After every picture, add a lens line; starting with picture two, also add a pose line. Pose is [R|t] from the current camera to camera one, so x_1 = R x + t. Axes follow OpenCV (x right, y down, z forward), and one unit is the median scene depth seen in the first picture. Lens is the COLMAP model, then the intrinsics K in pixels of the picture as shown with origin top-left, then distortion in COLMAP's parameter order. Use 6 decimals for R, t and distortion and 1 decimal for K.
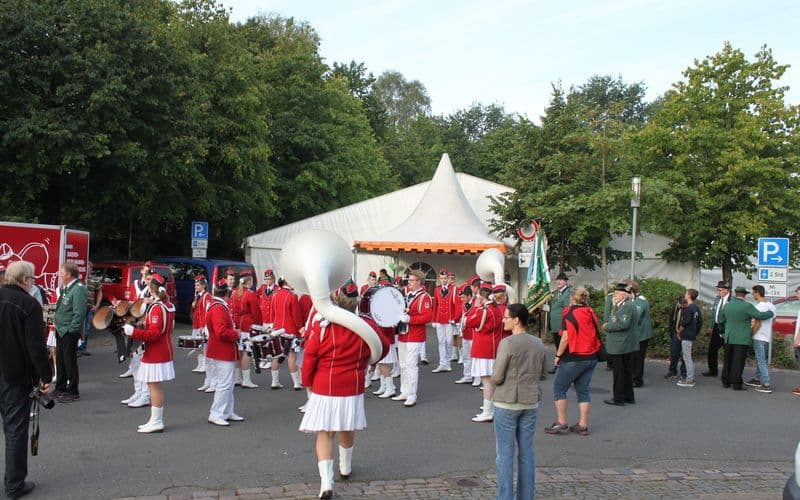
lens RADIAL K [[711.6, 0, 394.4], [0, 711.6, 255.1], [0, 0, 1]] dist [-0.151051, 0.123489]
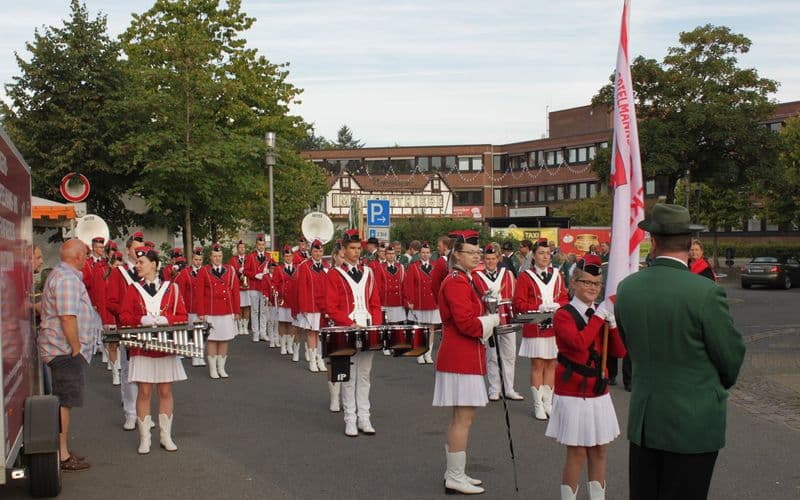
lens RADIAL K [[954.2, 0, 402.8], [0, 954.2, 249.2], [0, 0, 1]] dist [-0.090856, 0.000000]
pose [[0.418630, -0.040531, 0.907252, -0.541208], [0.016063, 0.999178, 0.037226, -0.001982], [-0.908015, -0.001011, 0.418937, 0.250948]]
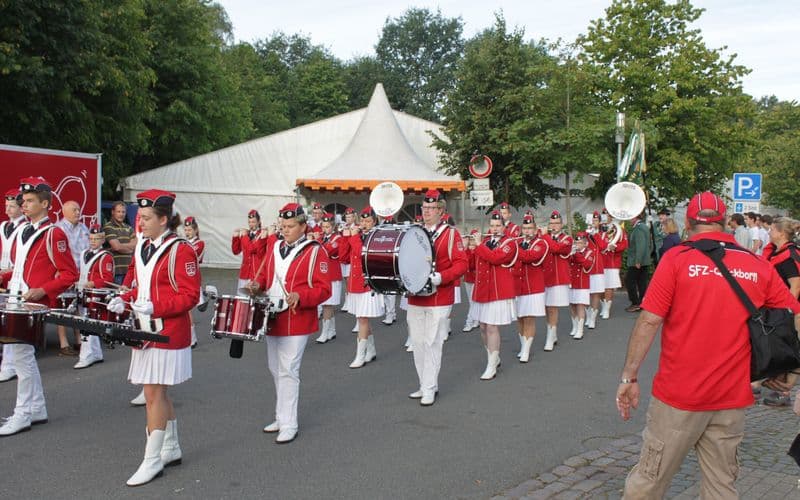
lens RADIAL K [[768.1, 0, 387.9], [0, 768.1, 244.7], [0, 0, 1]] dist [-0.091327, 0.000000]
pose [[0.950049, -0.030232, 0.310634, -0.239964], [0.012646, 0.998209, 0.058472, 0.007087], [-0.311846, -0.051623, 0.948729, 0.048560]]
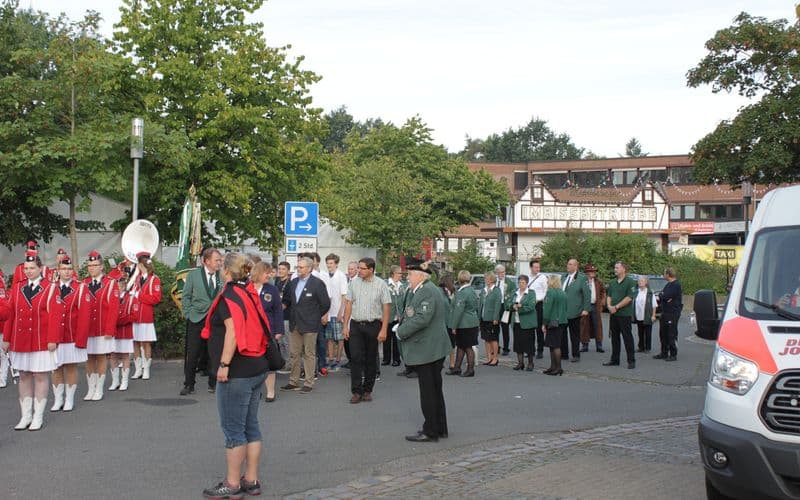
lens RADIAL K [[954.2, 0, 393.8], [0, 954.2, 248.9], [0, 0, 1]] dist [-0.065071, 0.000000]
pose [[0.698404, -0.015853, 0.715528, -0.142858], [0.006372, 0.999853, 0.015933, 0.010126], [-0.715676, -0.006568, 0.698402, 0.077528]]
